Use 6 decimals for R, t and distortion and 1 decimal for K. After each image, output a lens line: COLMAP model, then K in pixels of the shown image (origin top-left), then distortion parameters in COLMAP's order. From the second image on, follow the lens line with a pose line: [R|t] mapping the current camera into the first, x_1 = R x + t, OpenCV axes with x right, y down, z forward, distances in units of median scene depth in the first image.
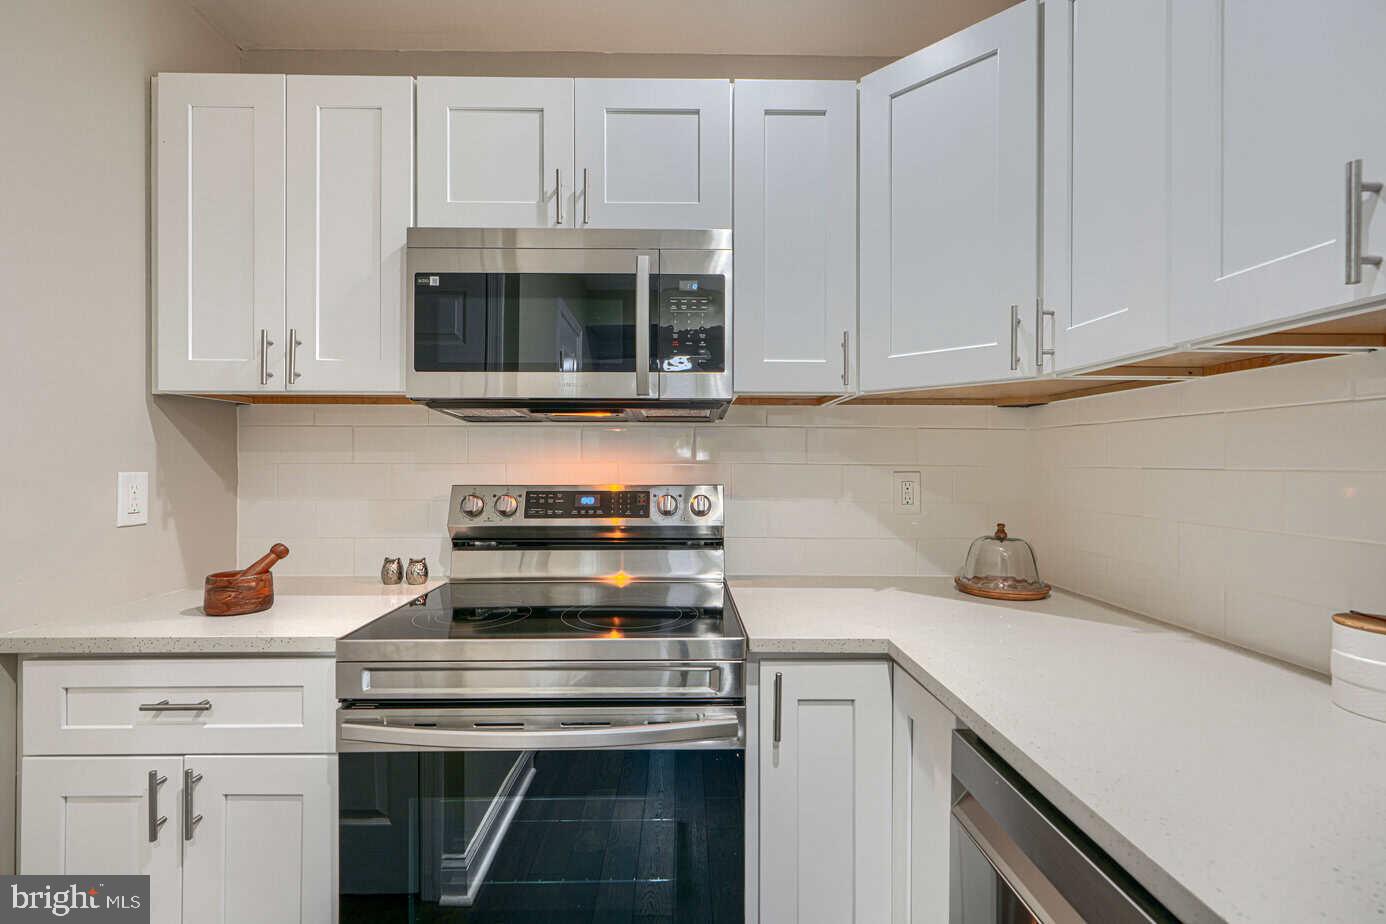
lens RADIAL K [[620.8, 0, 684.9], [0, 620.8, 467.6], [0, 0, 1]] dist [-0.002732, 0.001828]
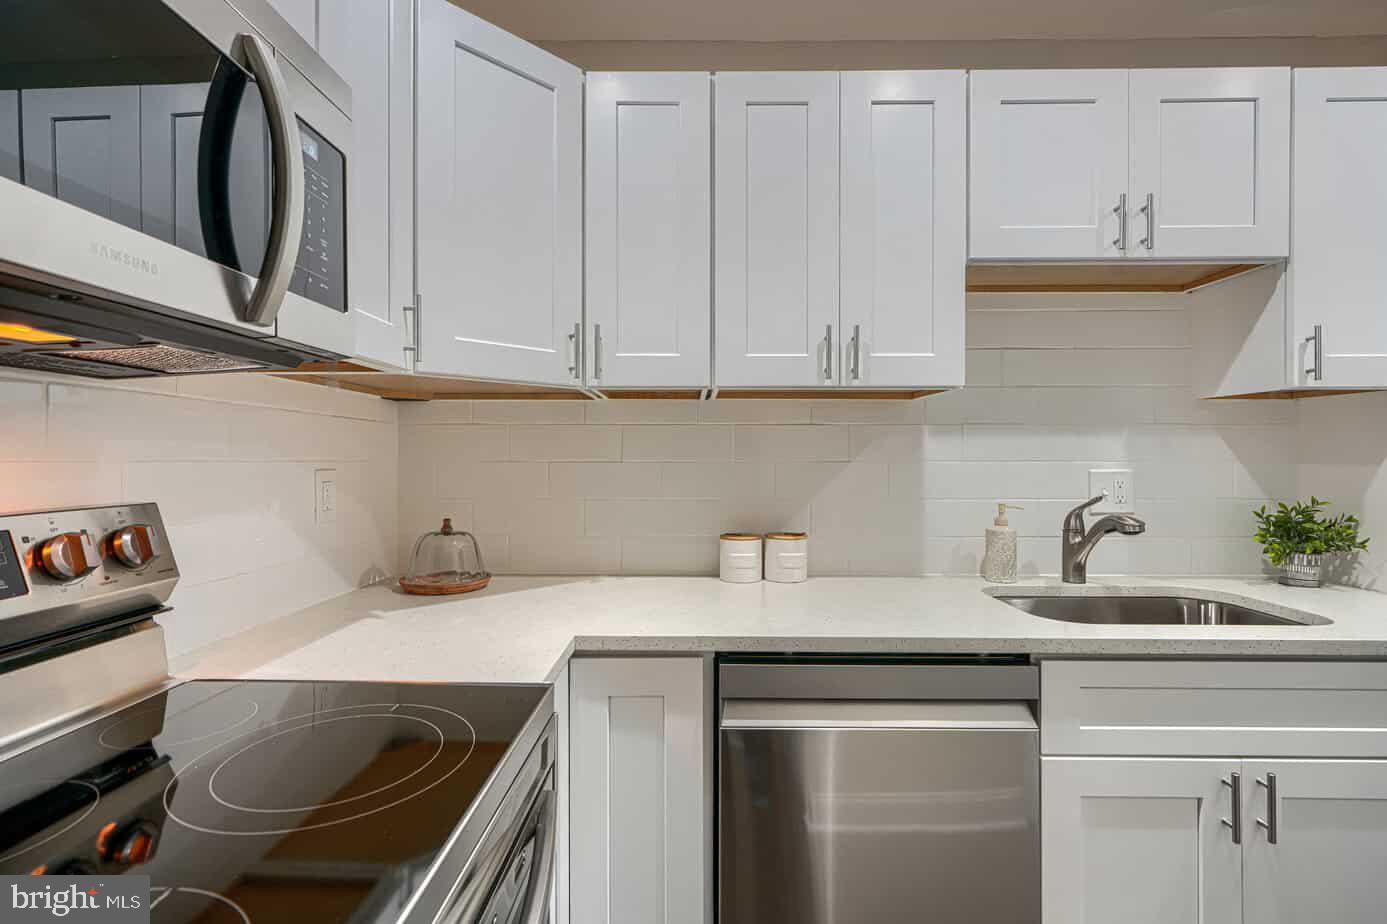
lens RADIAL K [[621.3, 0, 691.3], [0, 621.3, 455.7], [0, 0, 1]] dist [-0.002732, 0.001828]
pose [[0.030873, -0.002209, 0.999521, -0.527495], [0.009240, 0.999955, 0.001925, -0.010481], [-0.999481, 0.009176, 0.030892, 0.619297]]
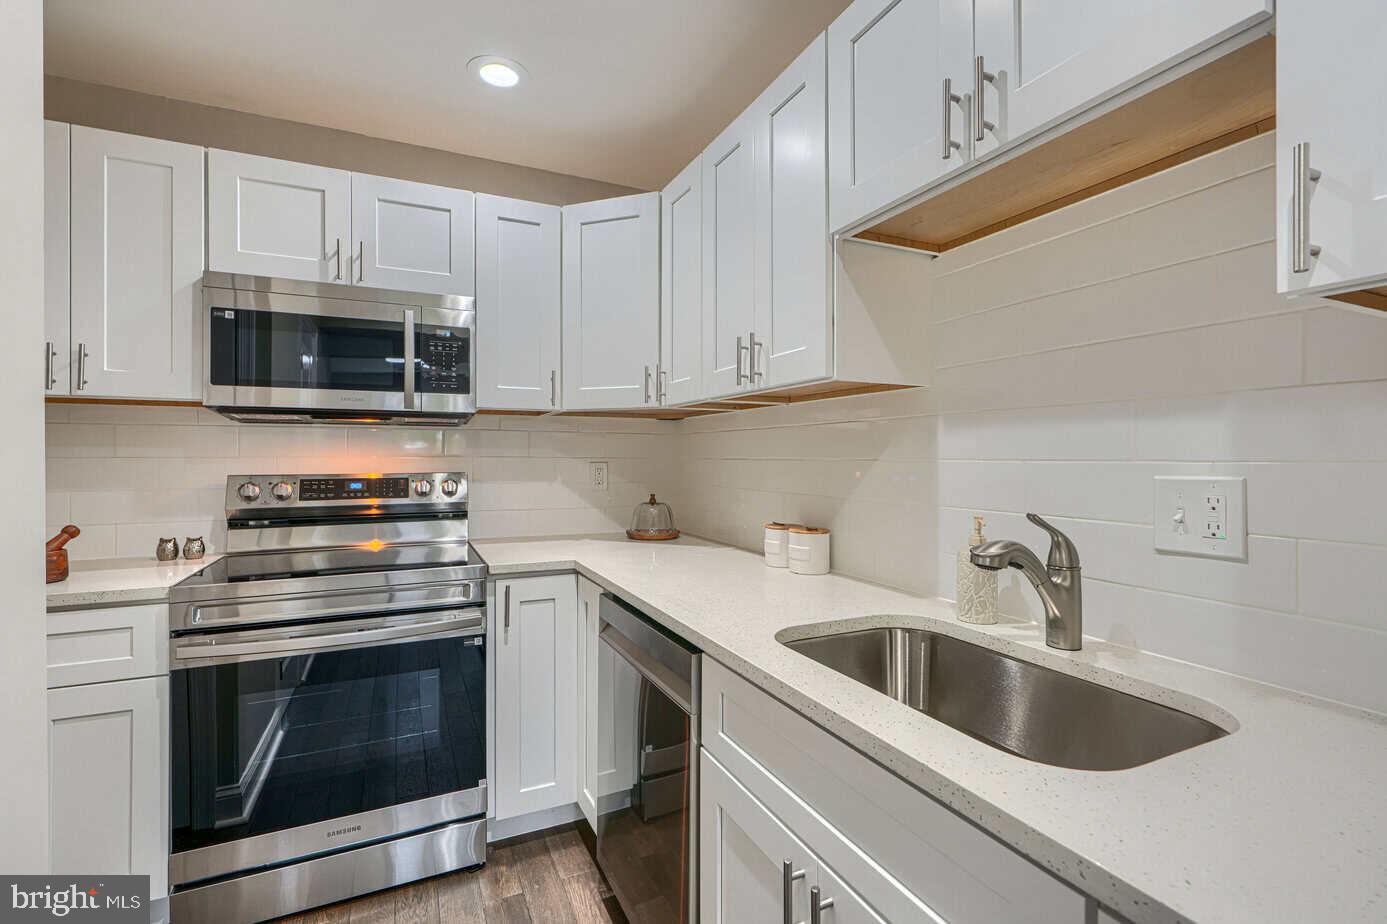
lens RADIAL K [[621.3, 0, 696.5], [0, 621.3, 453.9], [0, 0, 1]] dist [-0.002732, 0.001828]
pose [[0.906774, -0.000265, 0.421617, -0.068469], [0.005579, 0.999920, -0.011372, 0.006159], [-0.421580, 0.012664, 0.906703, -0.545607]]
